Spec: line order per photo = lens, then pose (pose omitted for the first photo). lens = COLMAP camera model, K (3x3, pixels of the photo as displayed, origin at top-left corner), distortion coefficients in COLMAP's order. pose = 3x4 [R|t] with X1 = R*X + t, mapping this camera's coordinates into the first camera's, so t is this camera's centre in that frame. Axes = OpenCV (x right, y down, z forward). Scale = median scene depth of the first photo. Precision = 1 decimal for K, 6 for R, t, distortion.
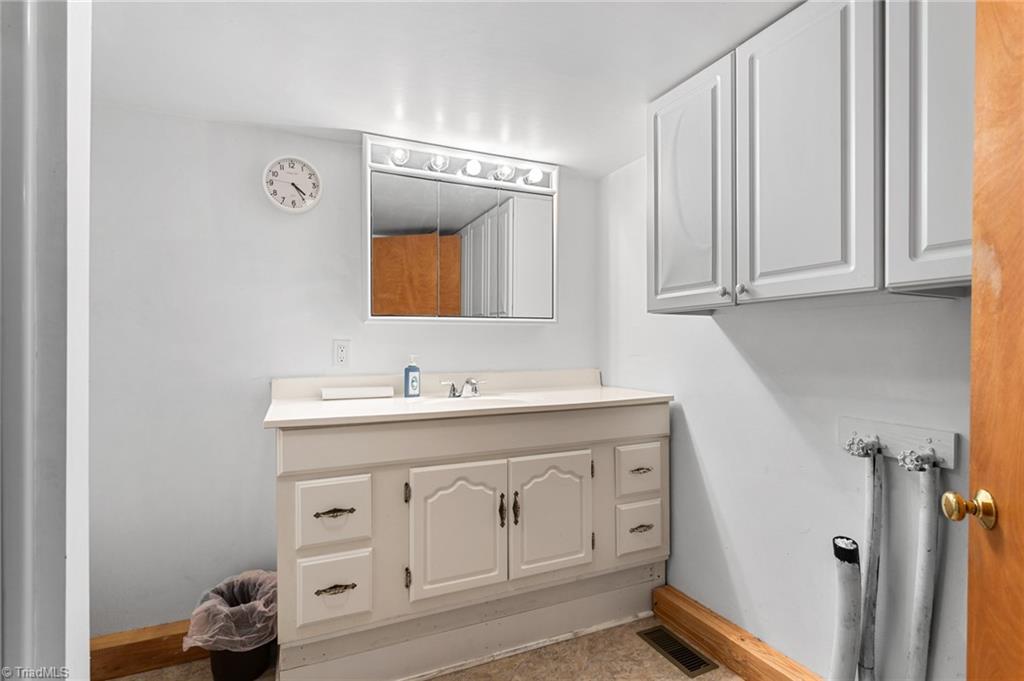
lens RADIAL K [[509.4, 0, 505.9], [0, 509.4, 344.5], [0, 0, 1]] dist [-0.000353, -0.000310]
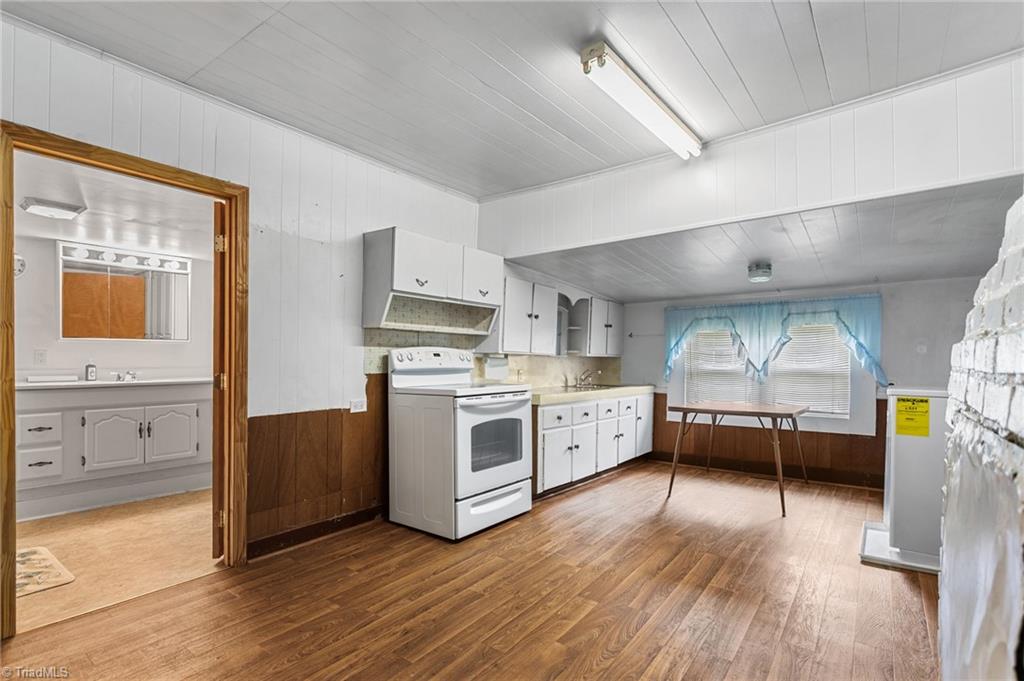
lens RADIAL K [[495.5, 0, 509.3], [0, 495.5, 353.5], [0, 0, 1]] dist [-0.001455, -0.000010]
pose [[0.889293, 0.005513, 0.457305, 0.387307], [-0.005154, 0.999985, -0.002032, -0.003275], [-0.457309, -0.000550, 0.889308, -1.453916]]
